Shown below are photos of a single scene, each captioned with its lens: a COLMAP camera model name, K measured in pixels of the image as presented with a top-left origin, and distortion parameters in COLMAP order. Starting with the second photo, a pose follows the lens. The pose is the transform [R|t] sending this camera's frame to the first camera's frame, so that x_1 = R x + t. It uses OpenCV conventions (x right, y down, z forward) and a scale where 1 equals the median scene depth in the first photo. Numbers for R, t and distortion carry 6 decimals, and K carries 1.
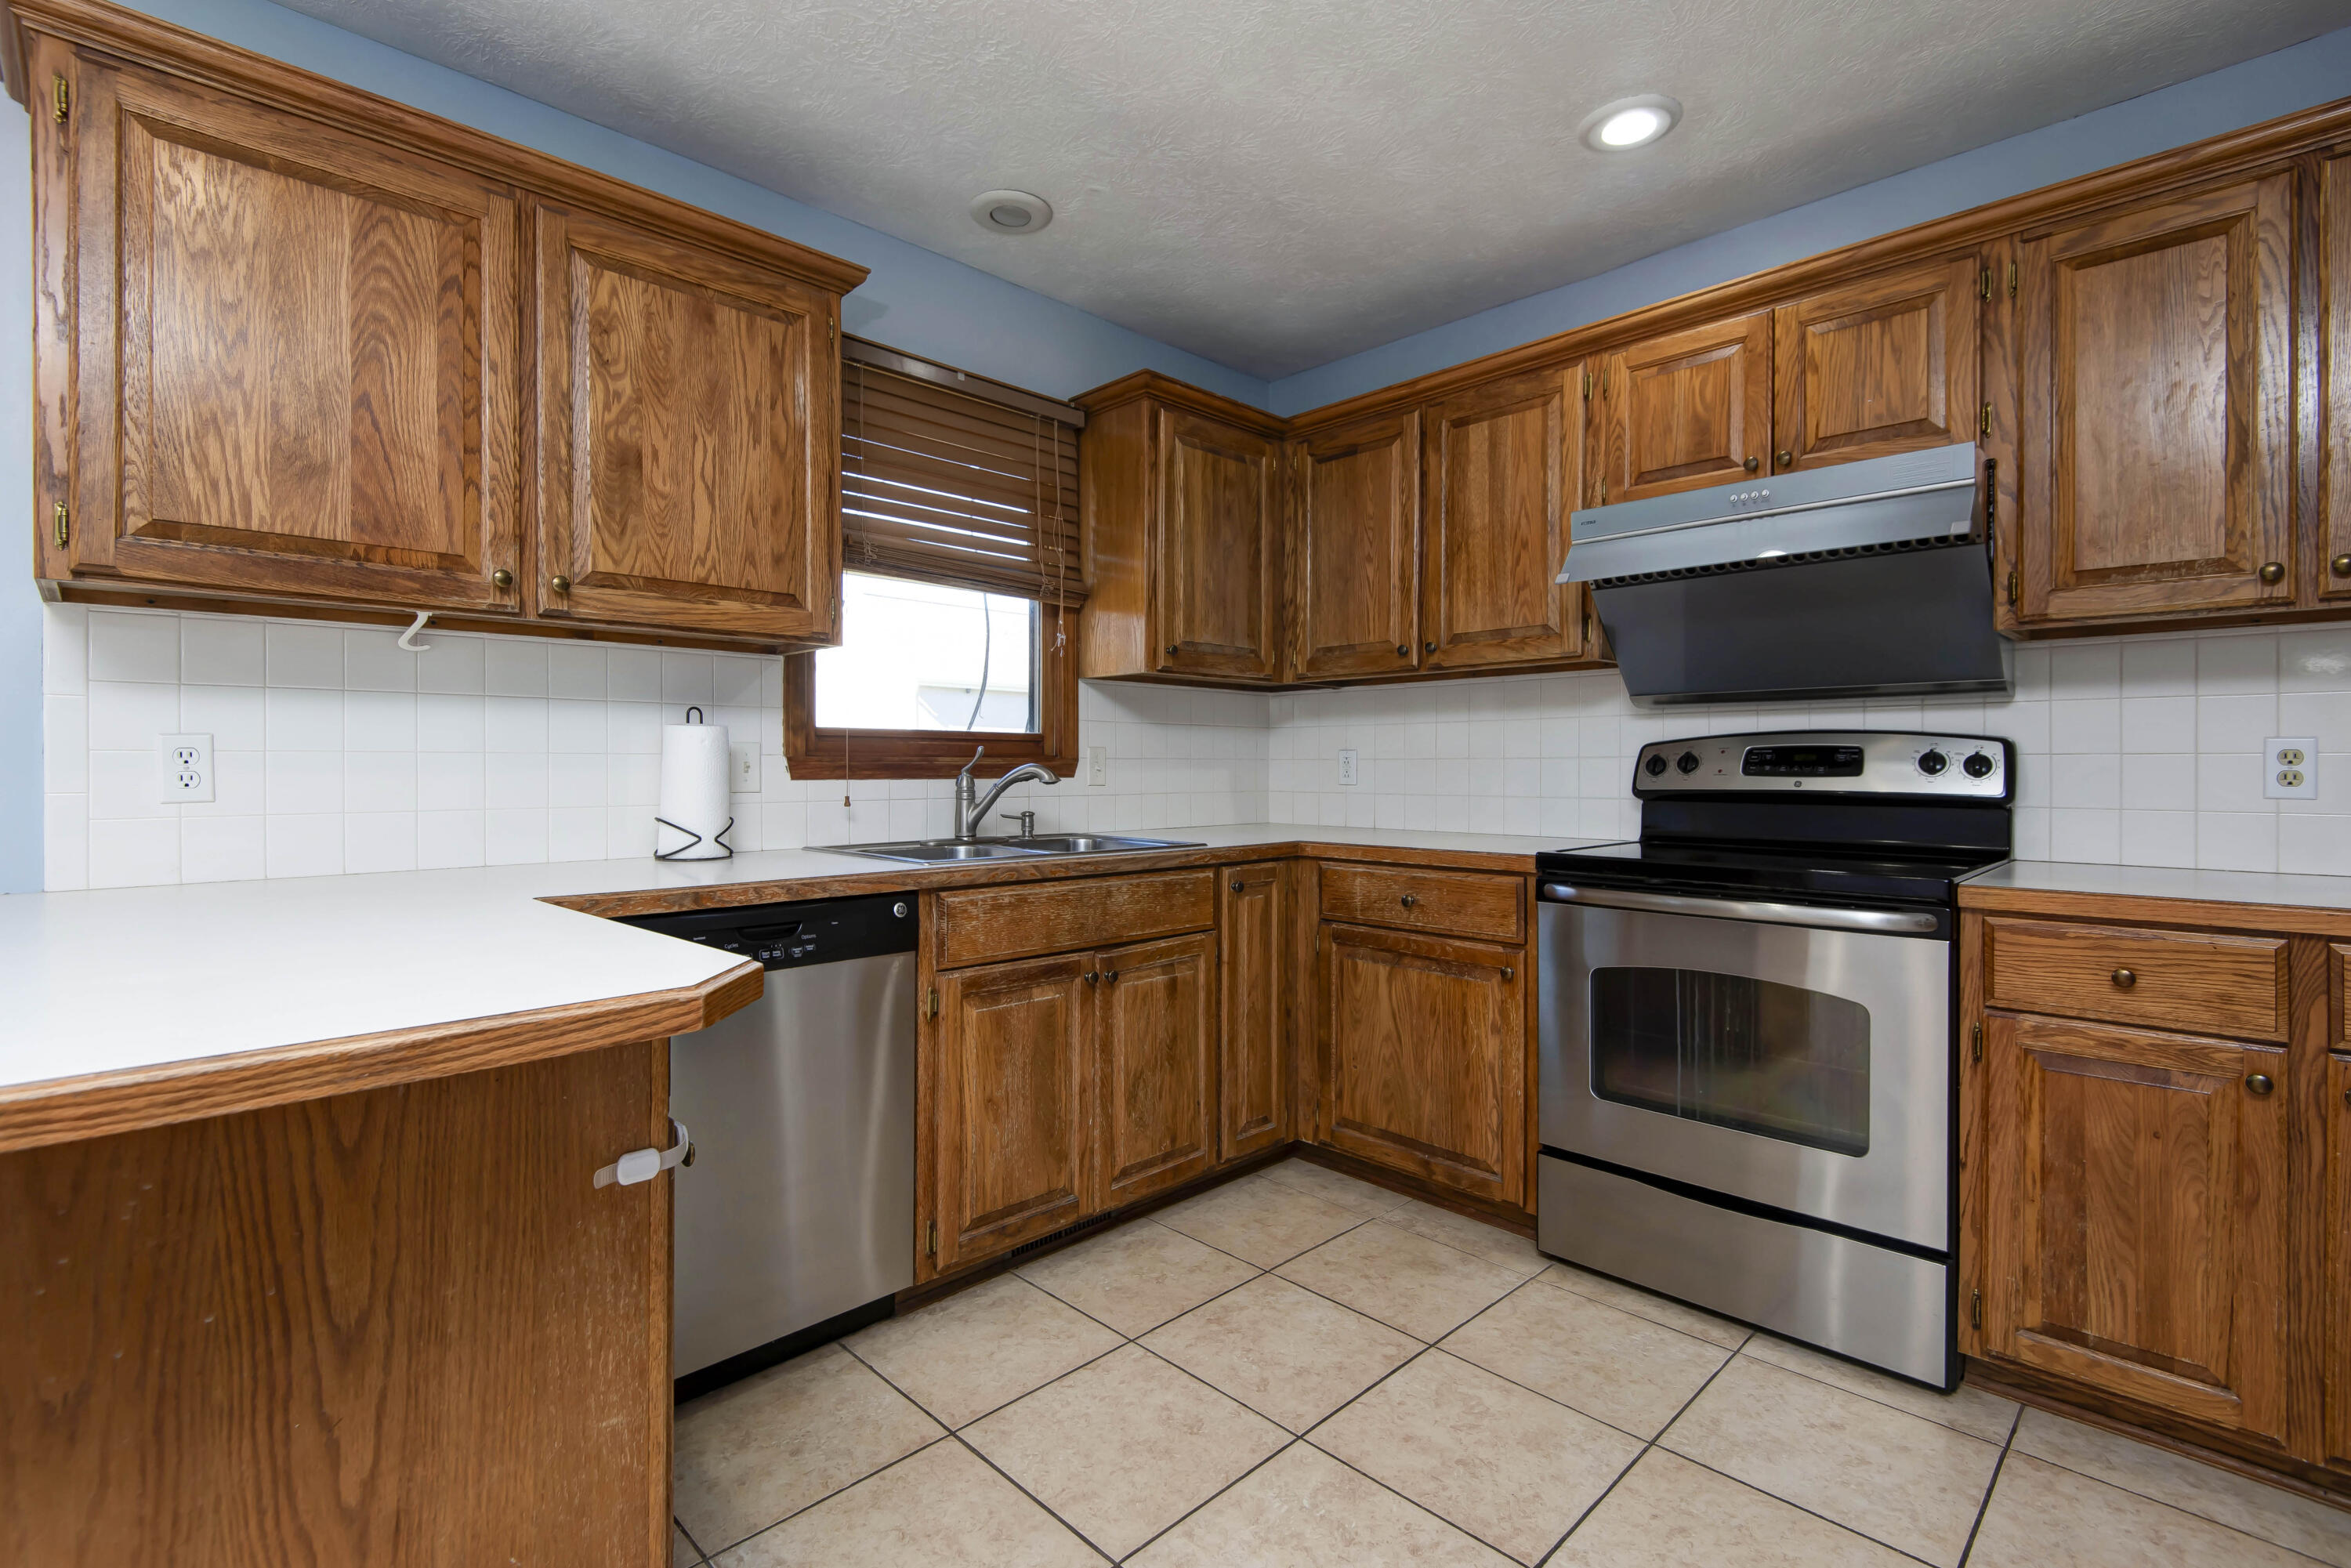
lens RADIAL K [[1064.1, 0, 1156.0], [0, 1064.1, 779.5], [0, 0, 1]] dist [-0.000294, -0.008663]
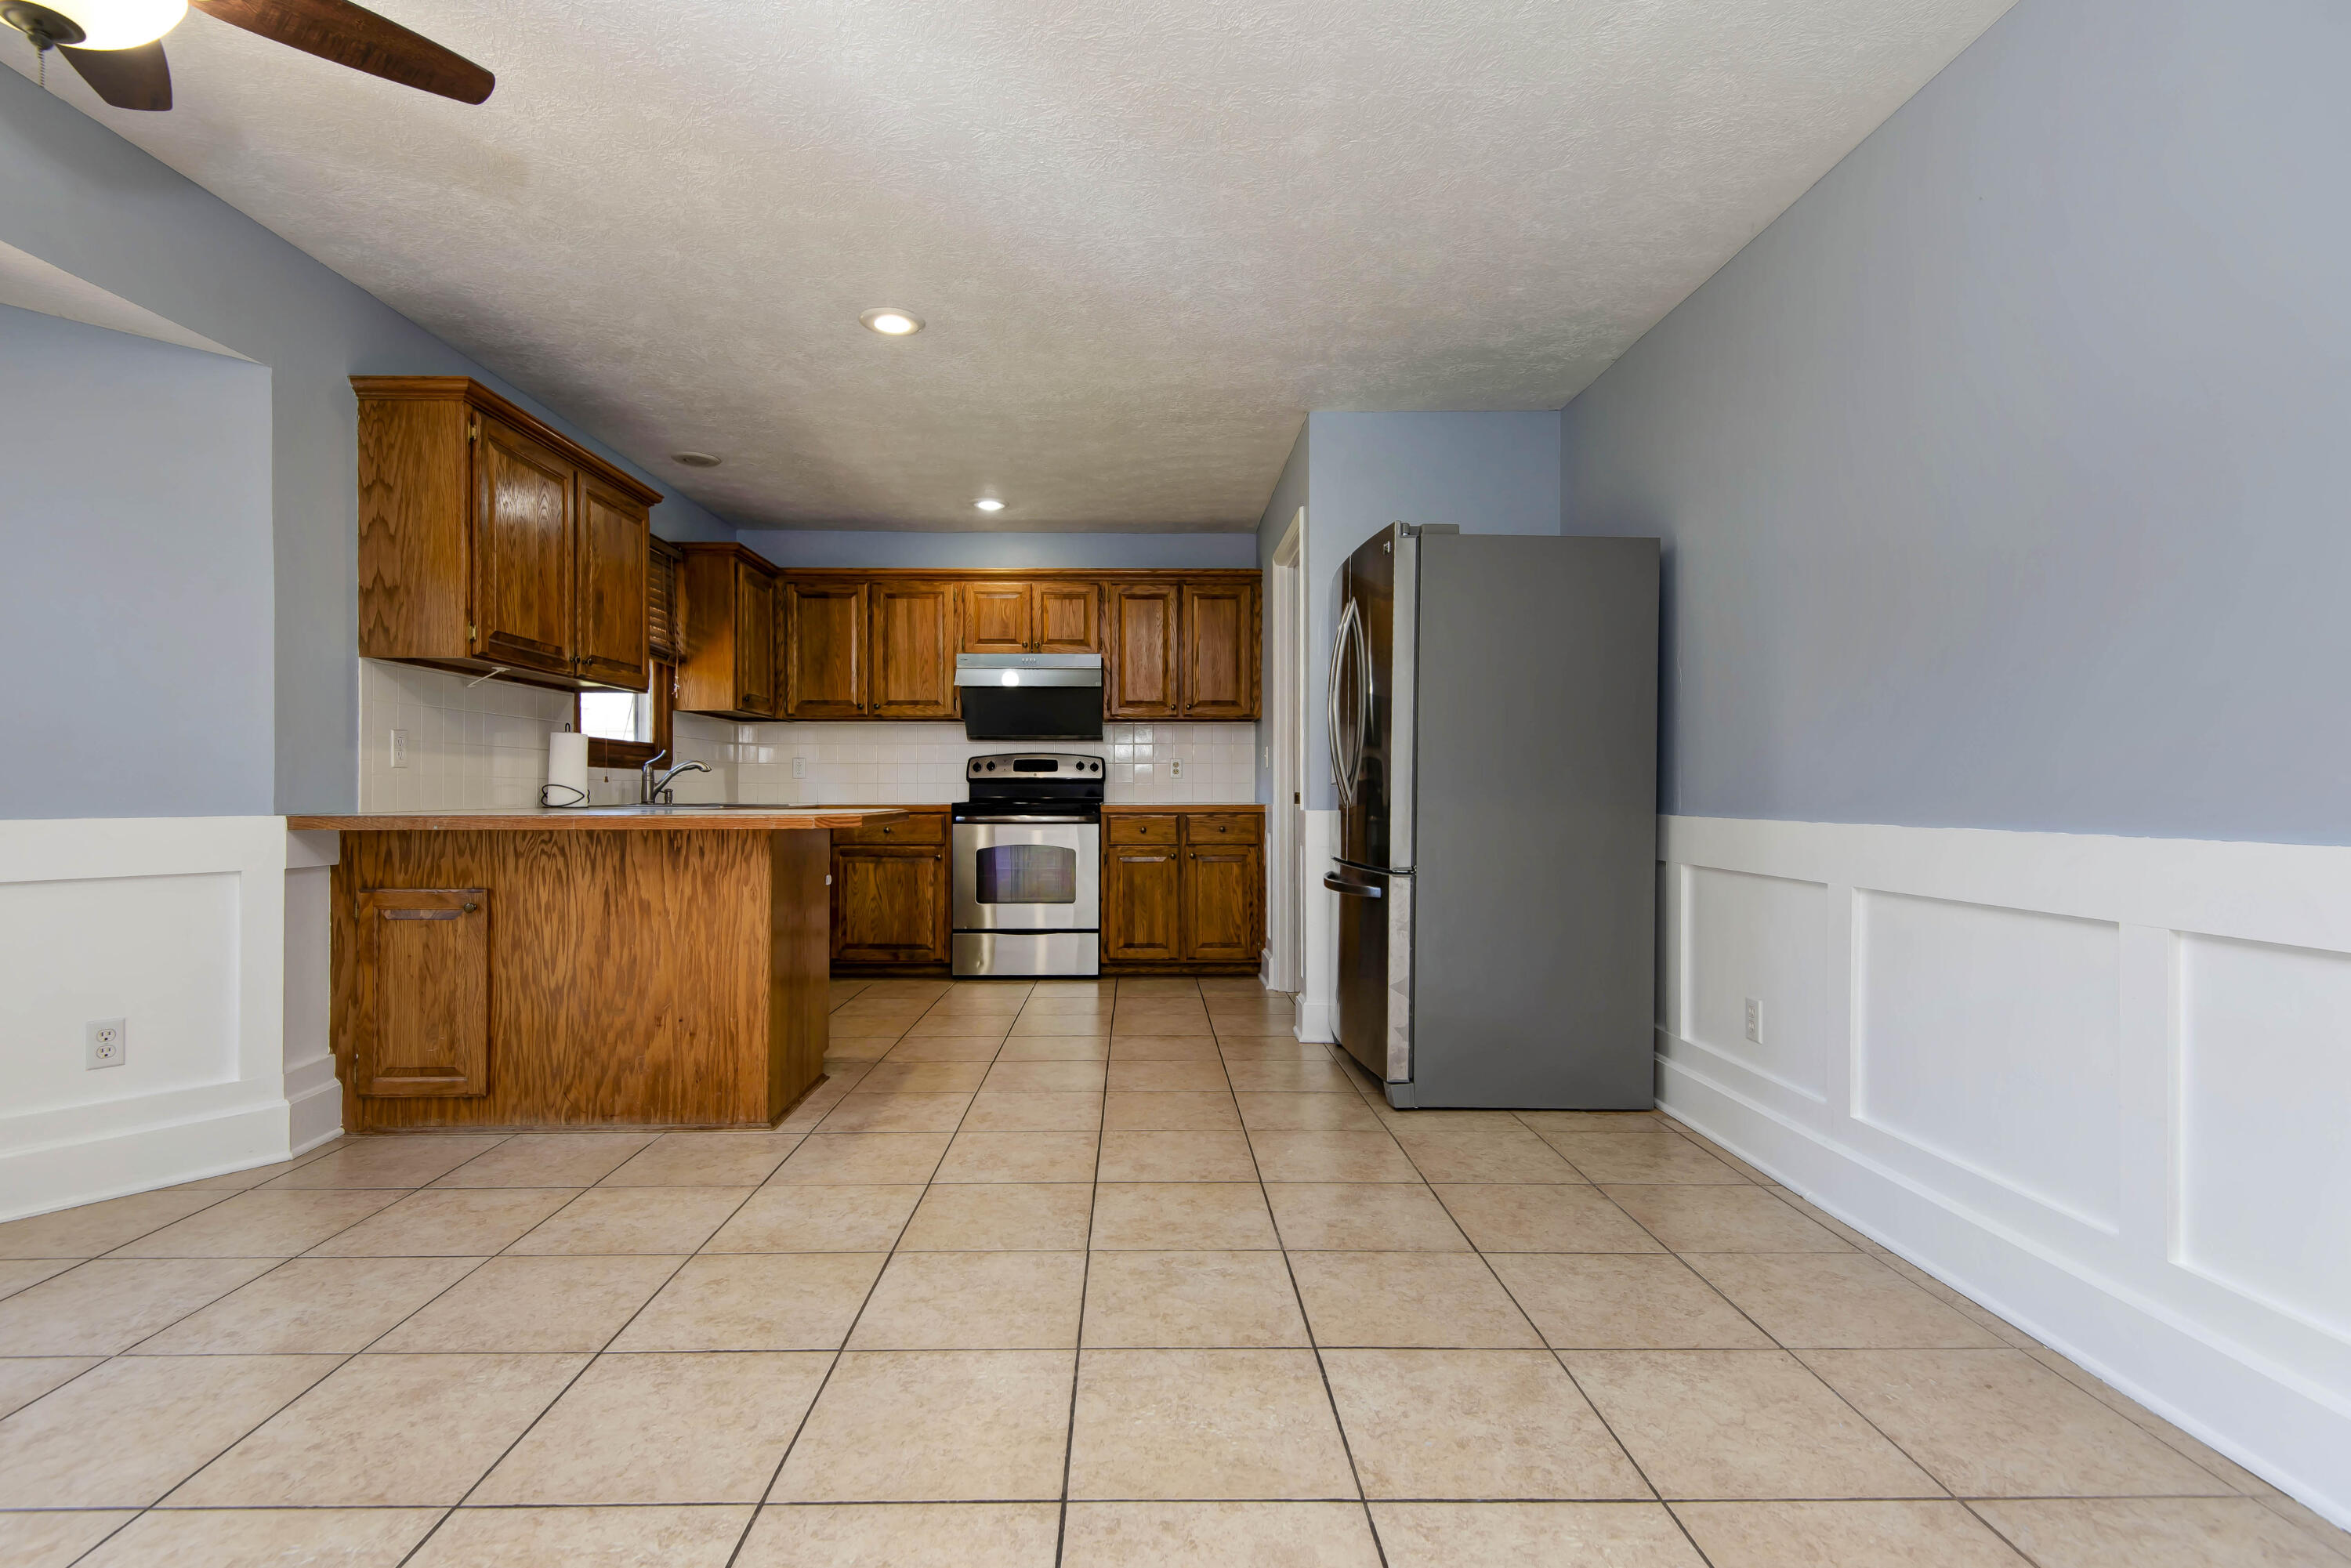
lens RADIAL K [[1064.1, 0, 1156.0], [0, 1064.1, 779.5], [0, 0, 1]] dist [-0.000294, -0.008663]
pose [[0.682025, 0.008100, 0.731284, -0.989874], [0.006681, 0.999828, -0.017306, 0.059134], [-0.731298, 0.016689, 0.681854, -0.864212]]
